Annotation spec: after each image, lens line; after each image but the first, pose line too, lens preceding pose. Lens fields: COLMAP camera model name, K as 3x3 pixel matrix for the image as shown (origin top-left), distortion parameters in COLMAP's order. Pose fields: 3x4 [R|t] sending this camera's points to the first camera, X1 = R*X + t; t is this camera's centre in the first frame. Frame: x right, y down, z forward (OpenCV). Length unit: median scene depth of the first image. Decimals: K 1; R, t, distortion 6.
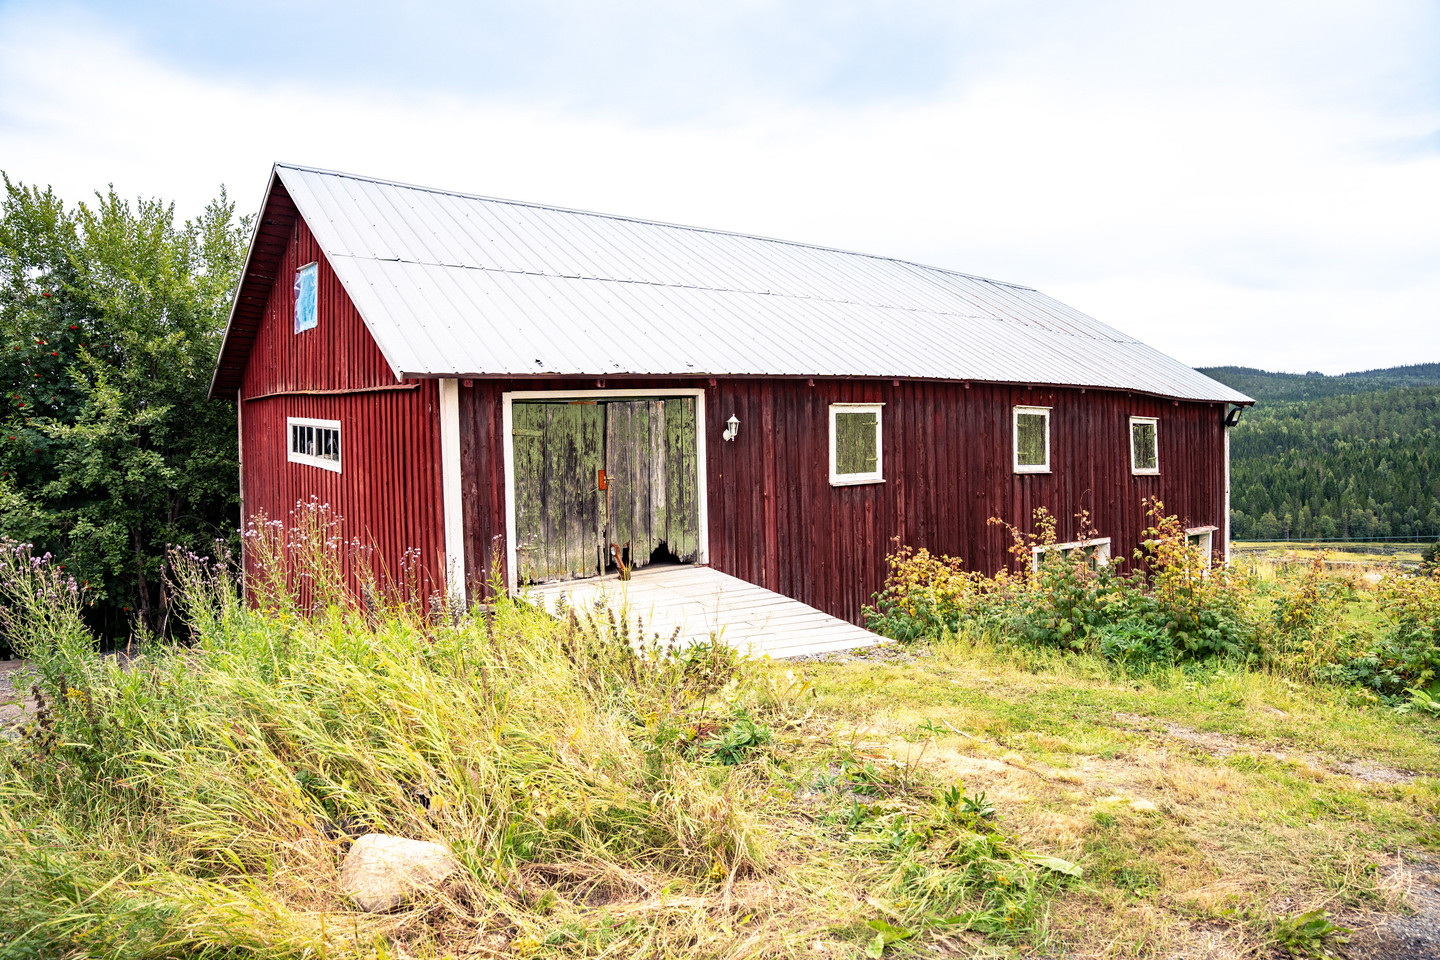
lens RADIAL K [[1010.2, 0, 721.3], [0, 1010.2, 479.1], [0, 0, 1]] dist [-0.000507, 0.002916]
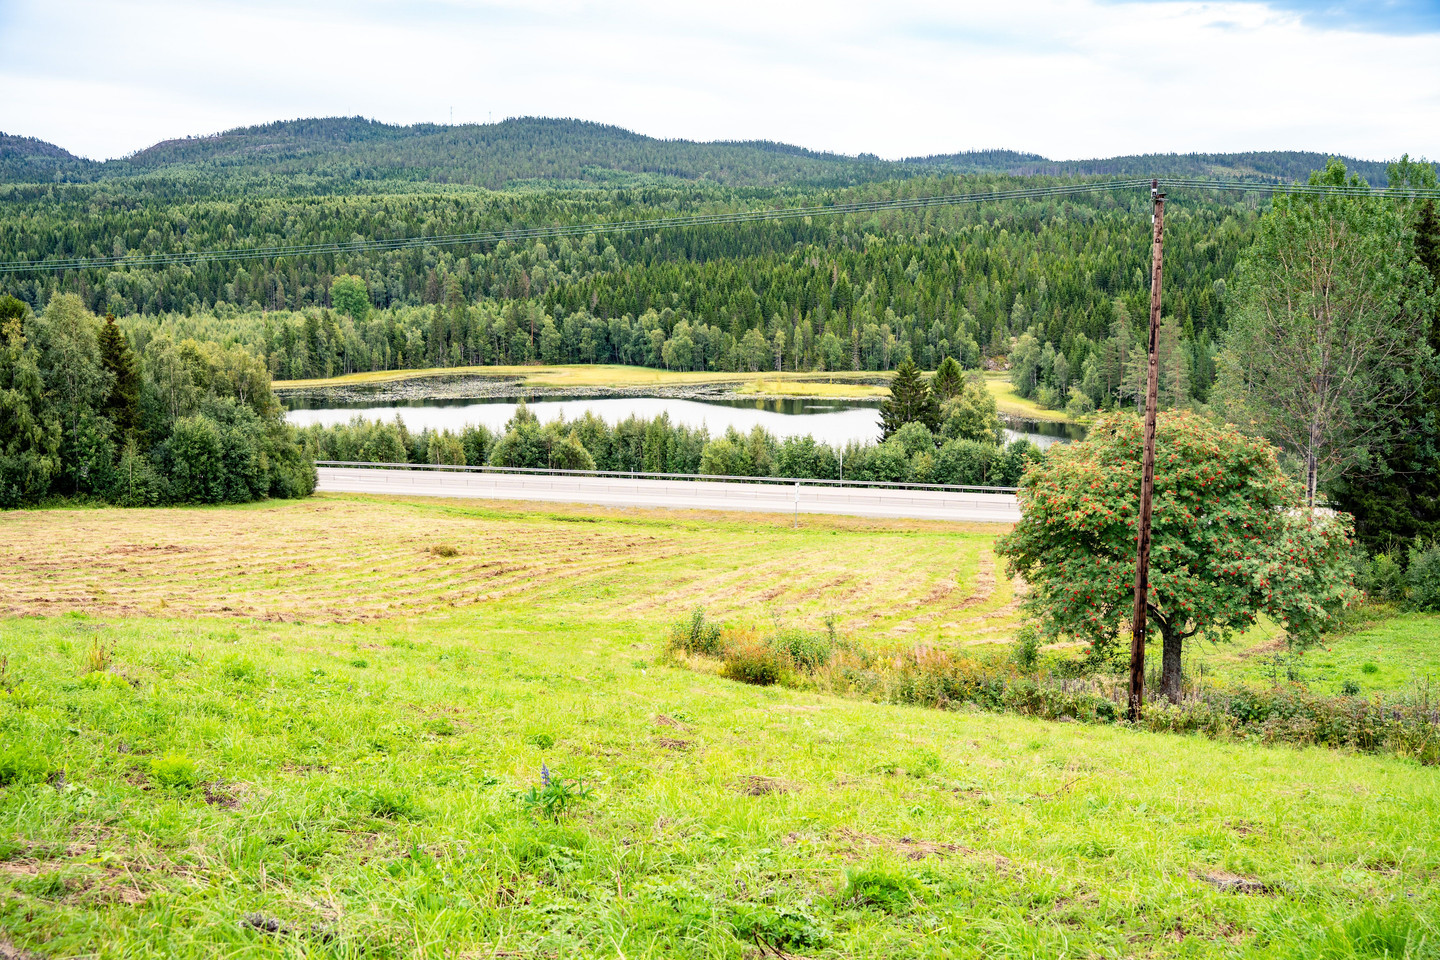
lens RADIAL K [[1455.3, 0, 718.6], [0, 1455.3, 479.9], [0, 0, 1]] dist [-0.018969, 0.000000]
pose [[0.916706, -0.044954, 0.397024, 0.109365], [-0.001496, 0.993258, 0.115918, 0.017371], [-0.399559, -0.106857, 0.910458, 0.098049]]
